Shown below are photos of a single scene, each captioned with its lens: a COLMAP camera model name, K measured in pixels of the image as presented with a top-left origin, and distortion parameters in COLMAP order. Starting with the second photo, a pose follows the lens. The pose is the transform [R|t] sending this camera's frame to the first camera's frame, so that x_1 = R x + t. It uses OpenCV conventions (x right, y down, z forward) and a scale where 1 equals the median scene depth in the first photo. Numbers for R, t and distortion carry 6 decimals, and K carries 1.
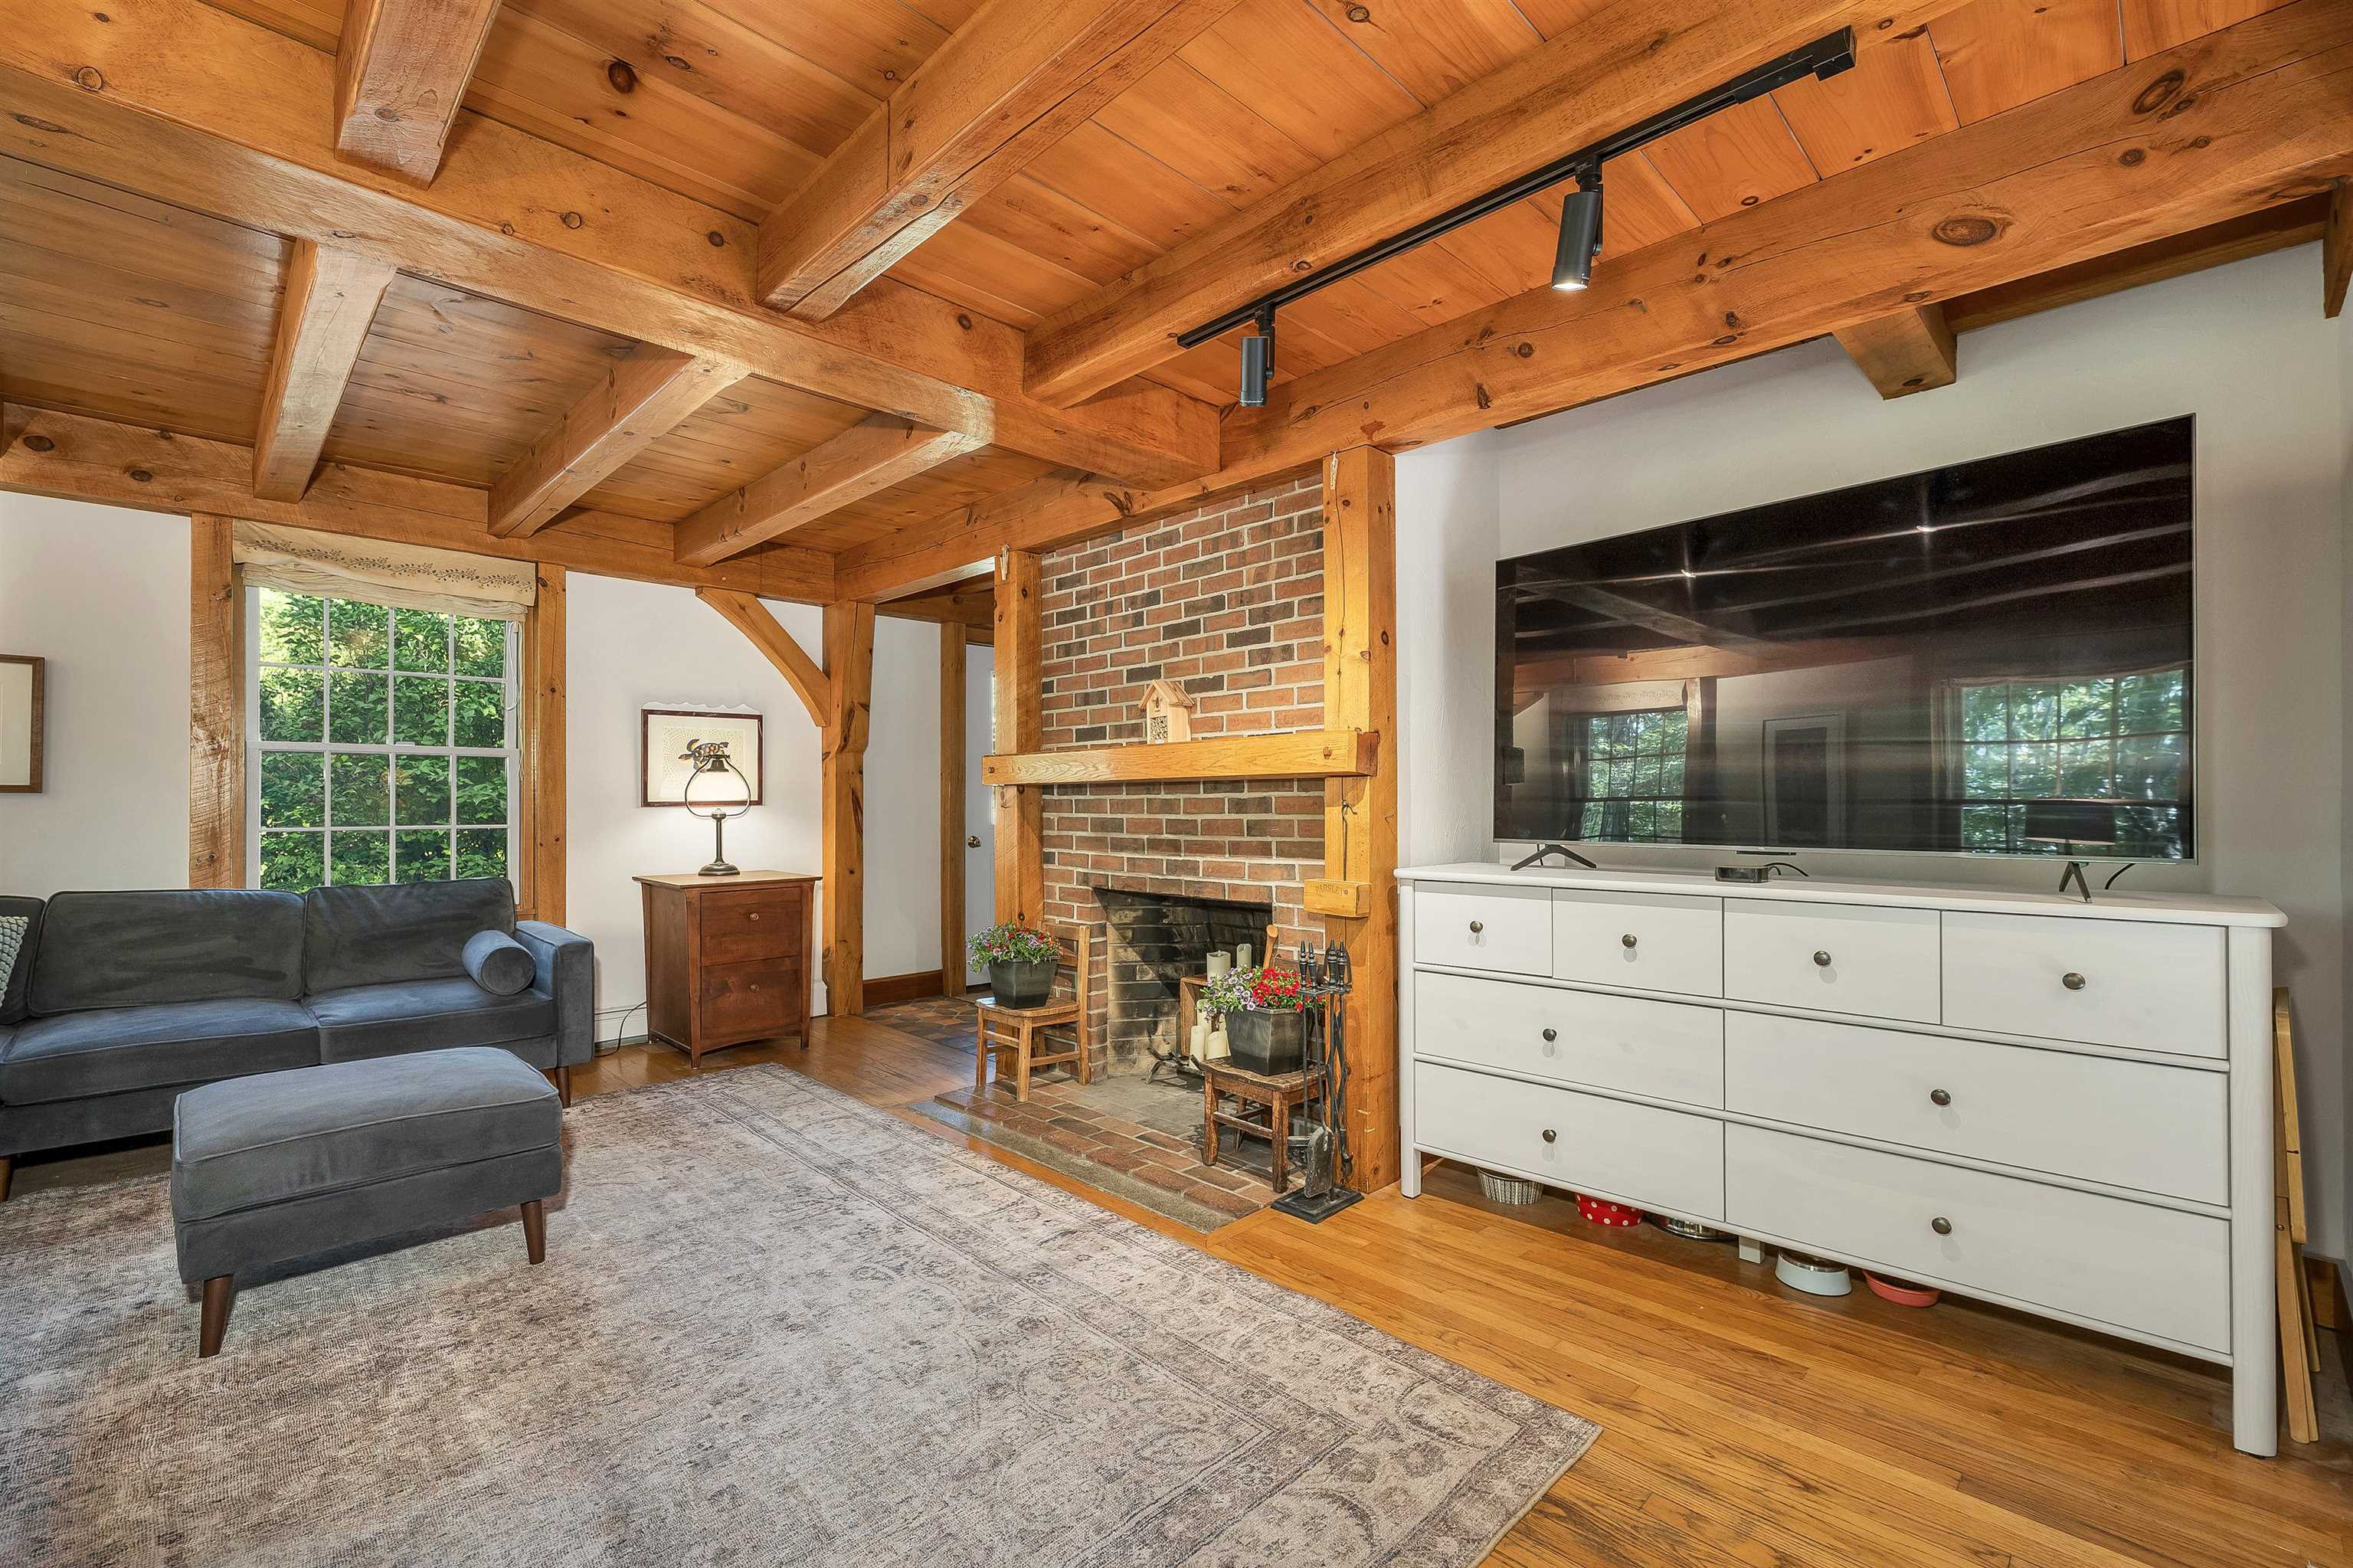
lens RADIAL K [[977.5, 0, 1181.7], [0, 977.5, 810.8], [0, 0, 1]] dist [0.002581, -0.000946]
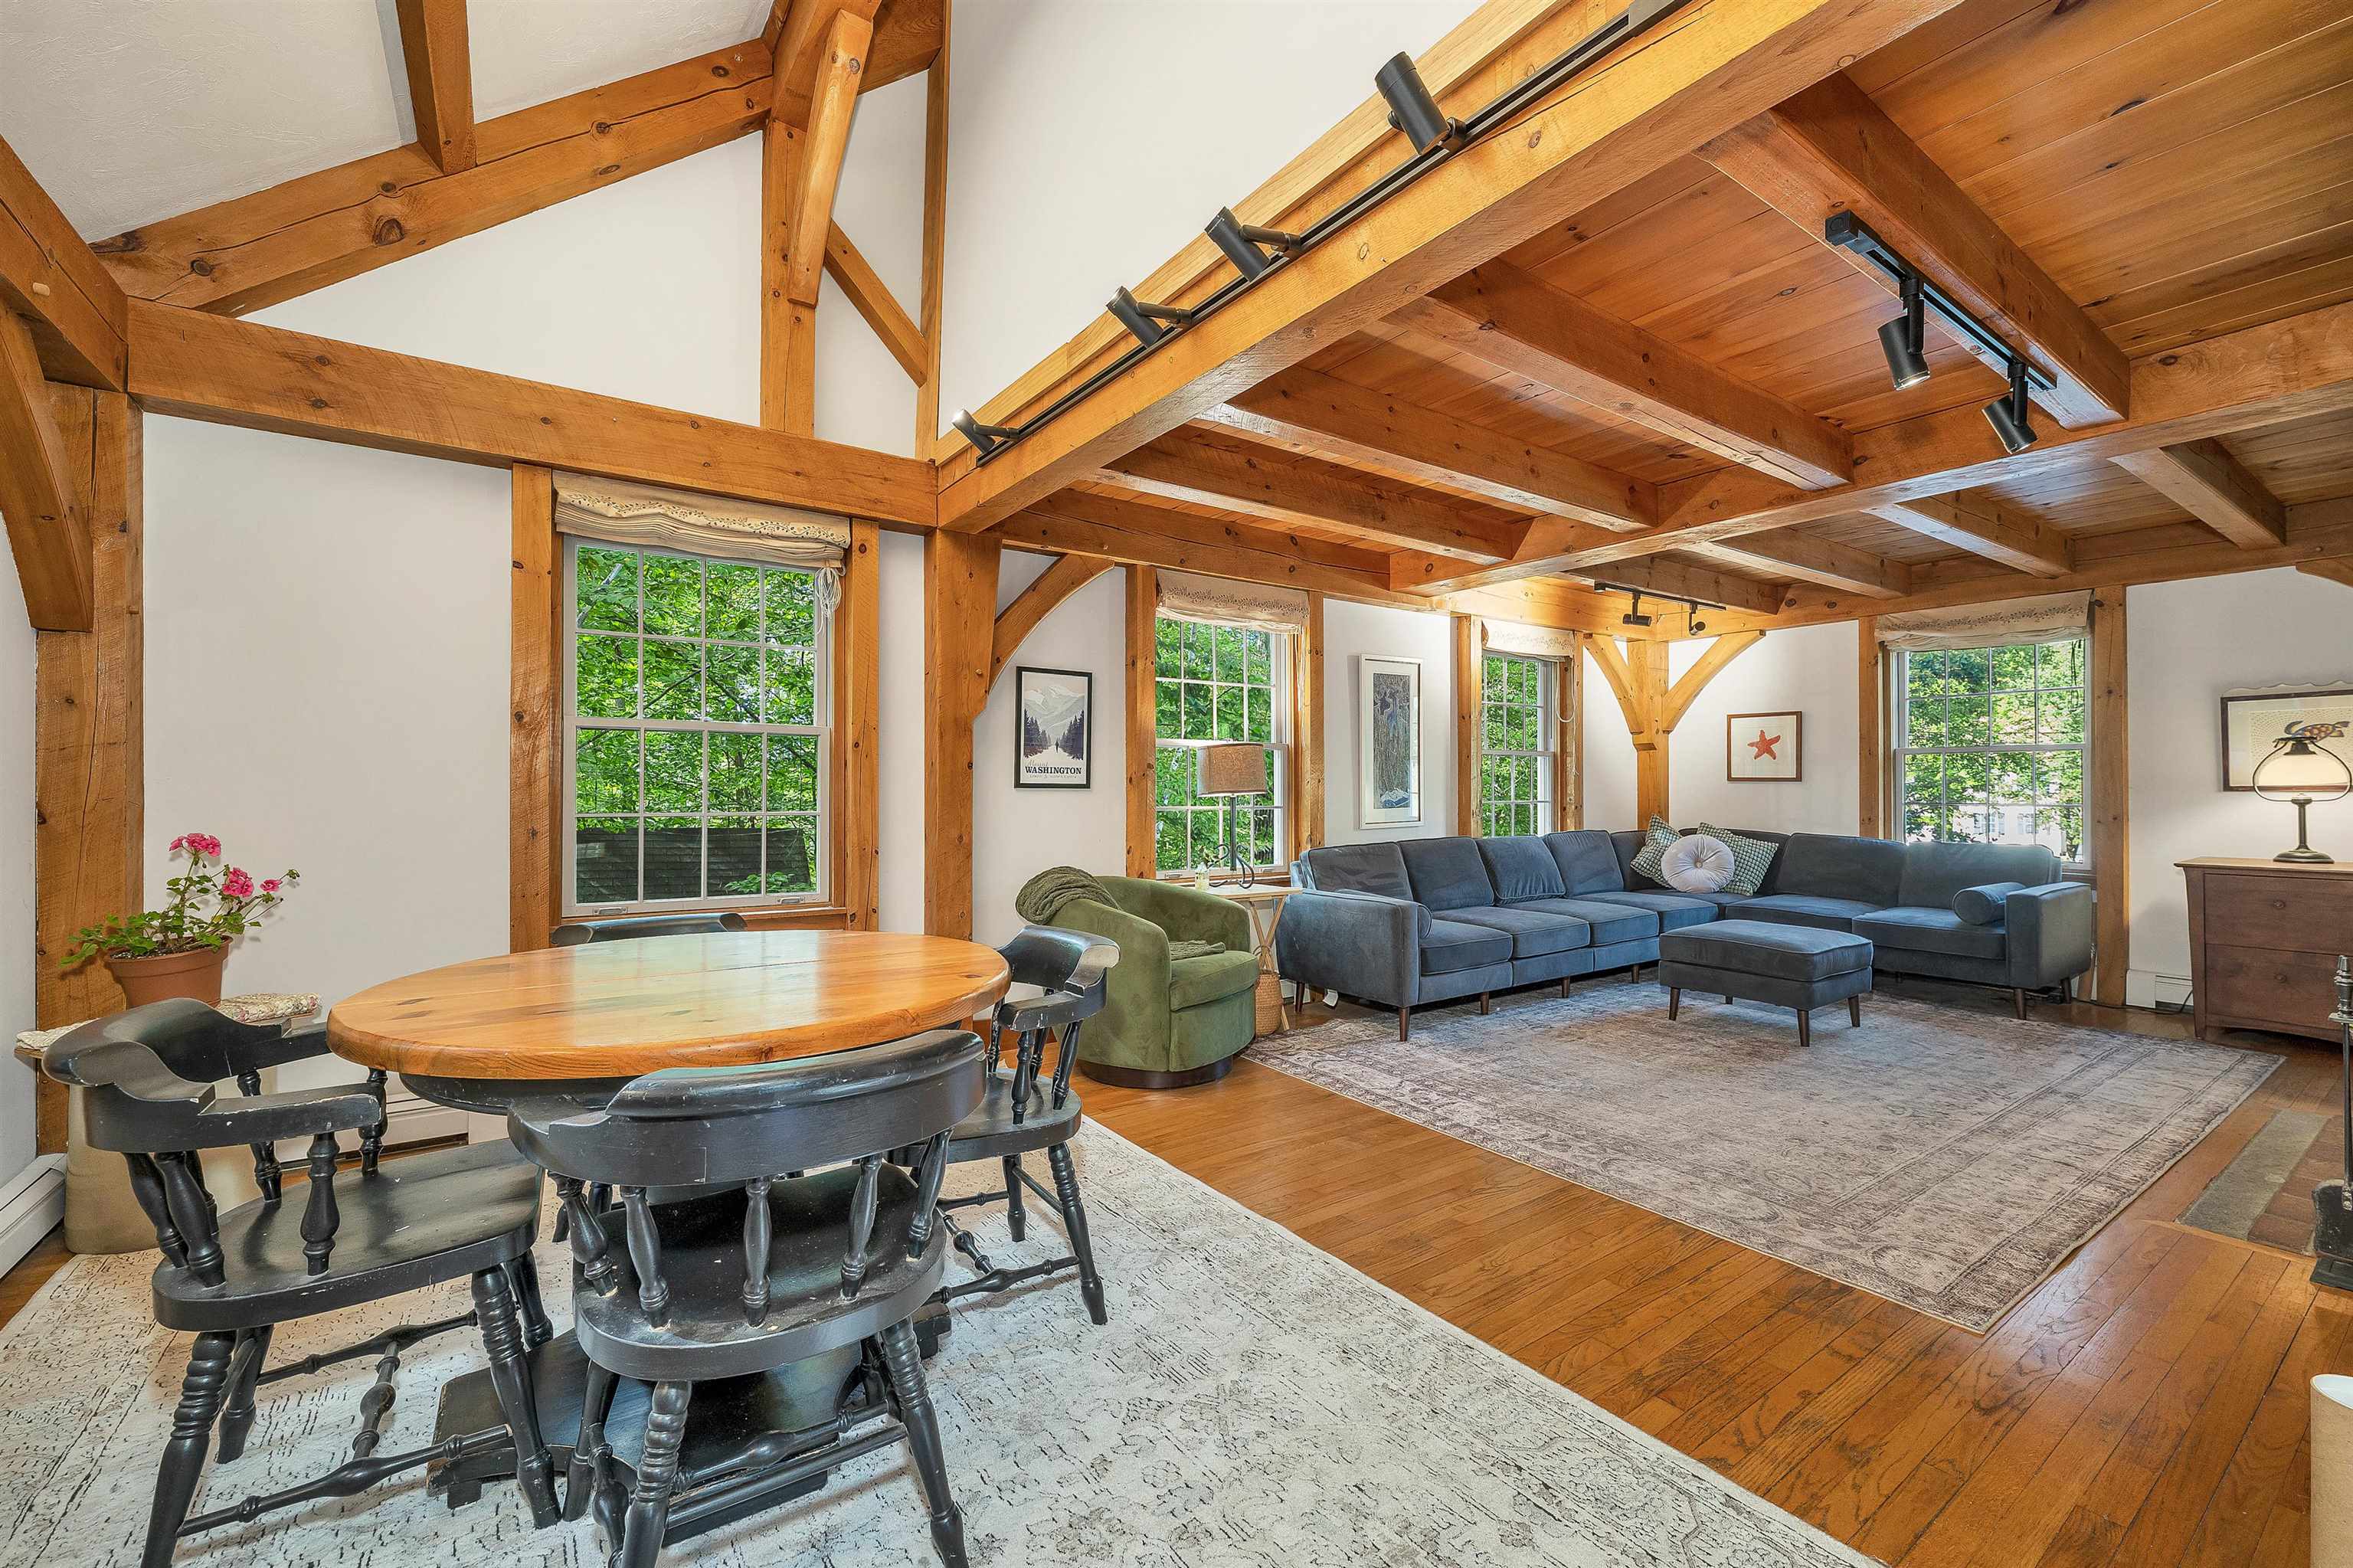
lens RADIAL K [[977.5, 0, 1181.9], [0, 977.5, 778.4], [0, 0, 1]] dist [0.002581, -0.000946]
pose [[-0.196355, -0.012028, -0.980459, 0.937586], [0.001471, 0.999920, -0.012561, -0.009396], [0.980532, -0.003909, -0.196322, 0.156643]]
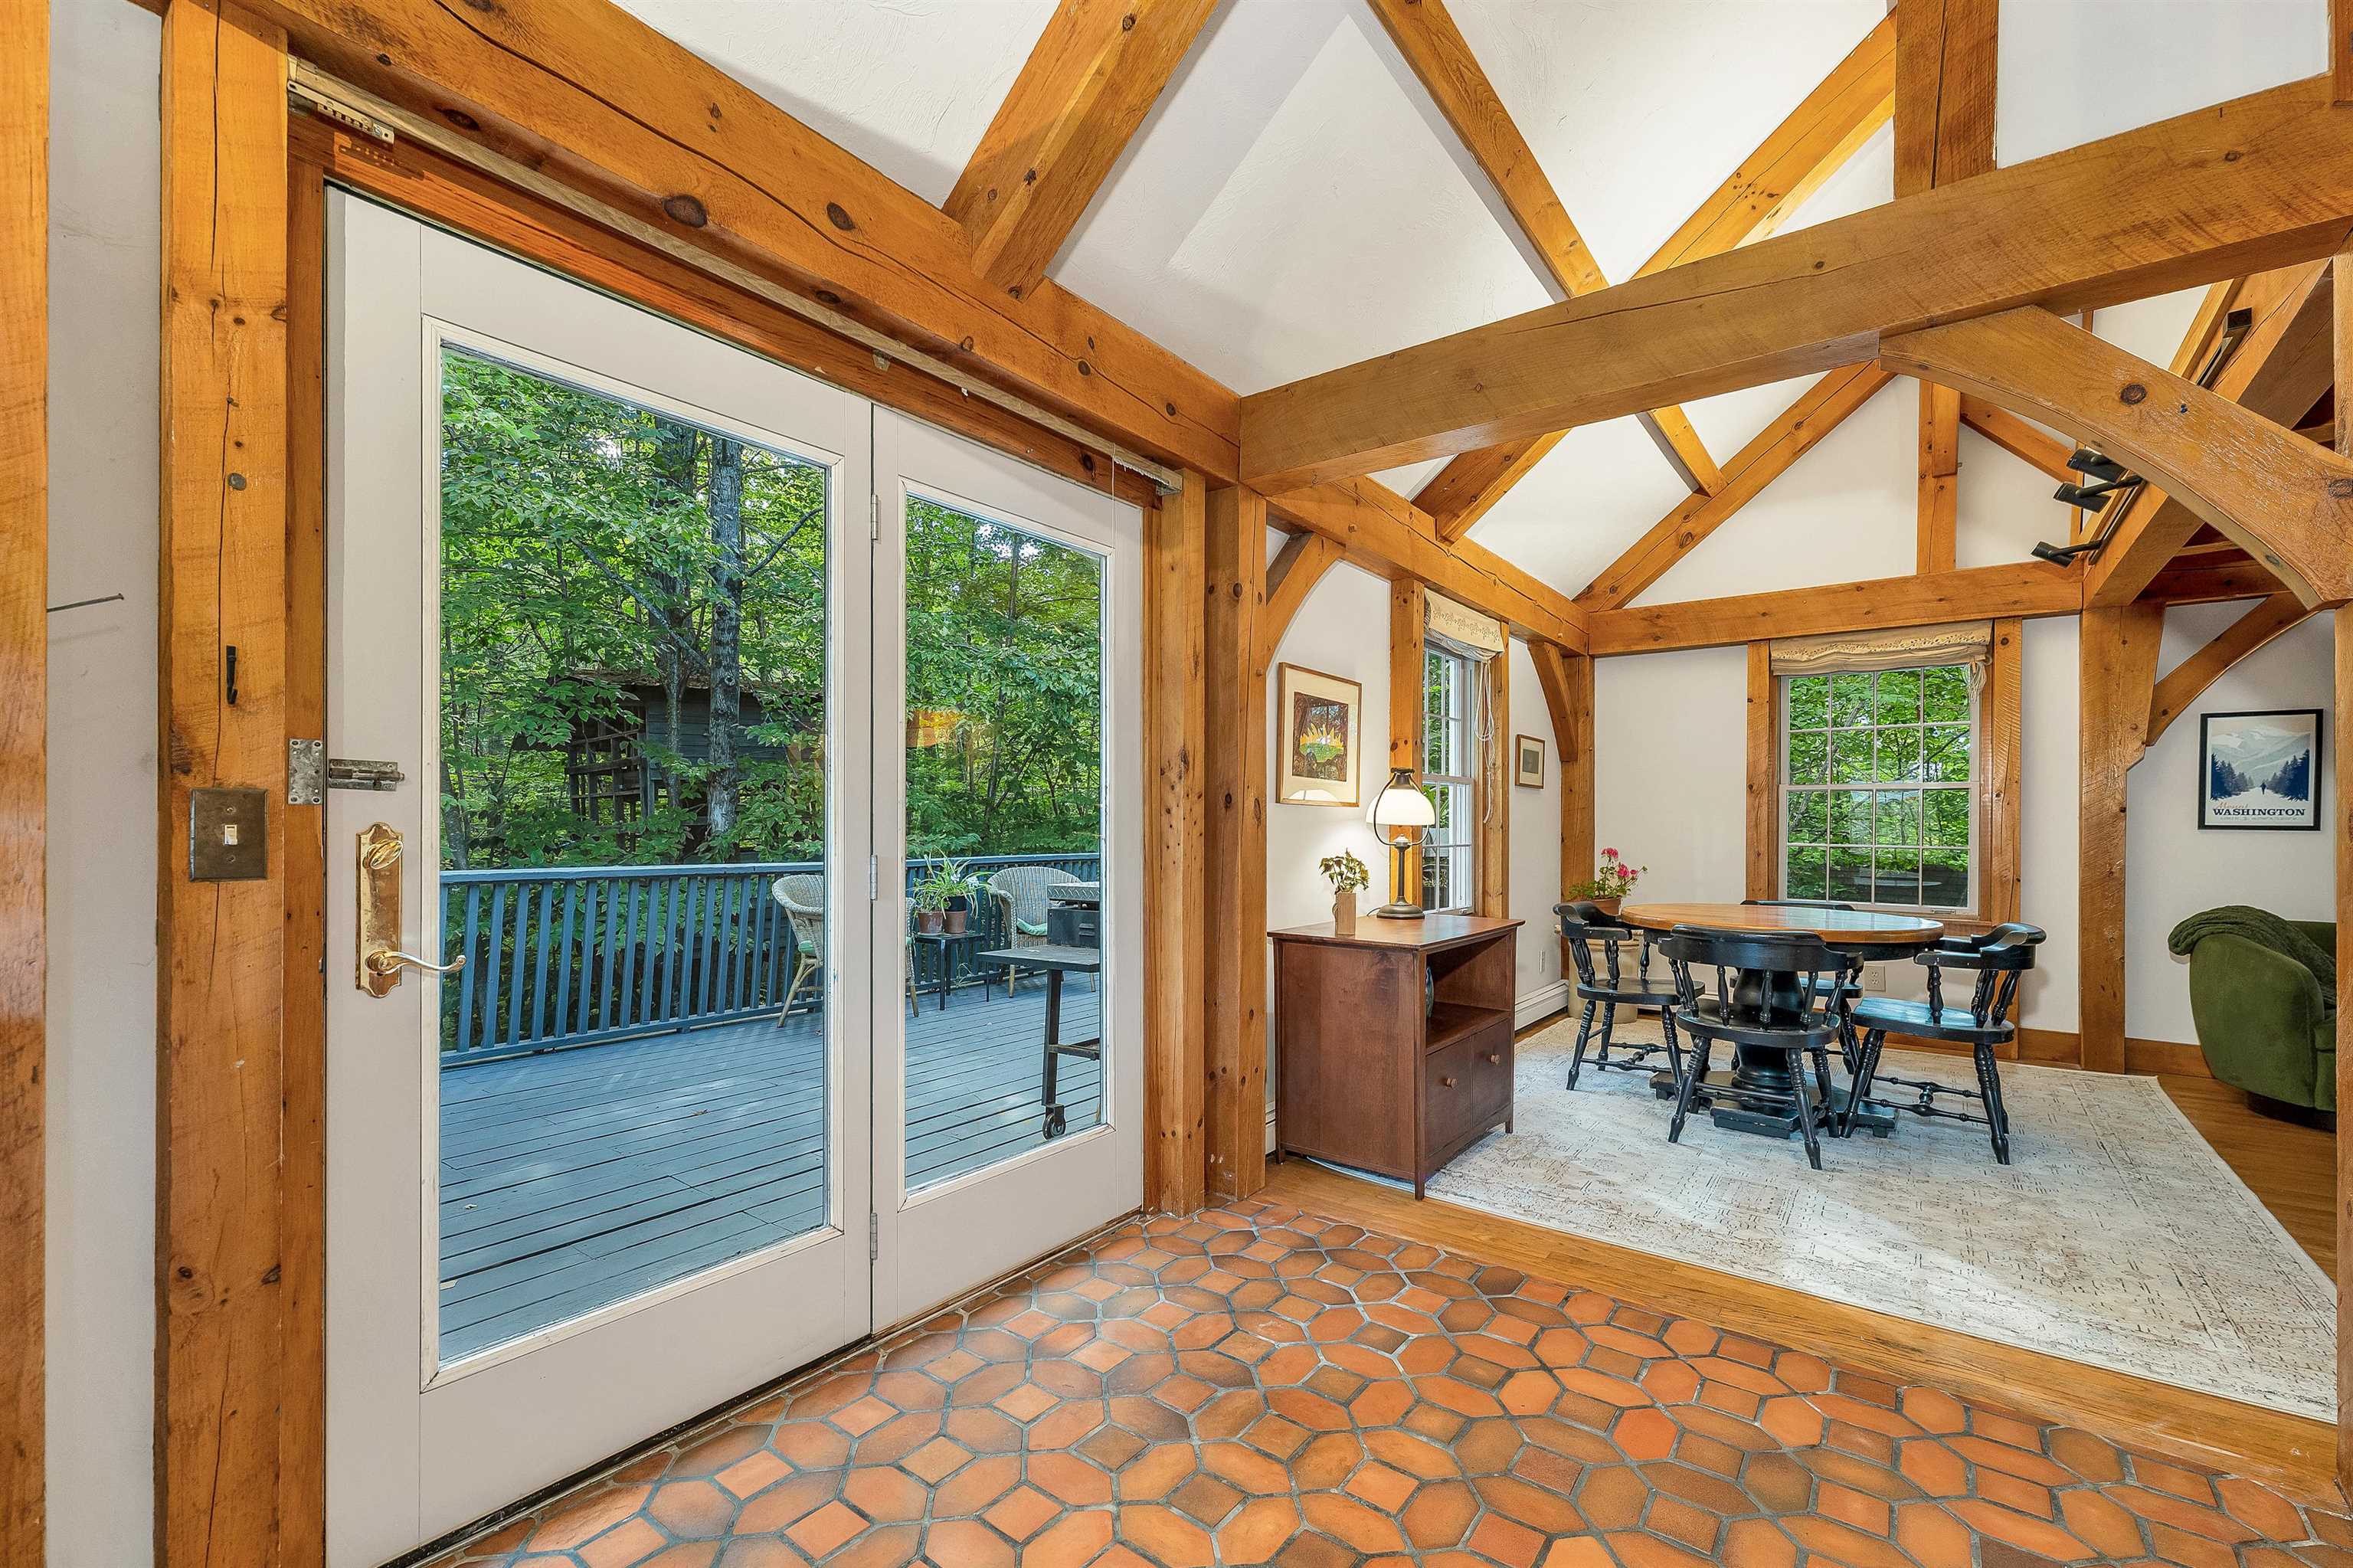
lens RADIAL K [[977.5, 0, 1186.8], [0, 977.5, 828.0], [0, 0, 1]] dist [0.002581, -0.000946]
pose [[-0.993370, -0.007557, -0.114714, 1.276111], [-0.007635, 0.999971, 0.000239, -0.005128], [0.114709, 0.001113, -0.993399, 0.881469]]
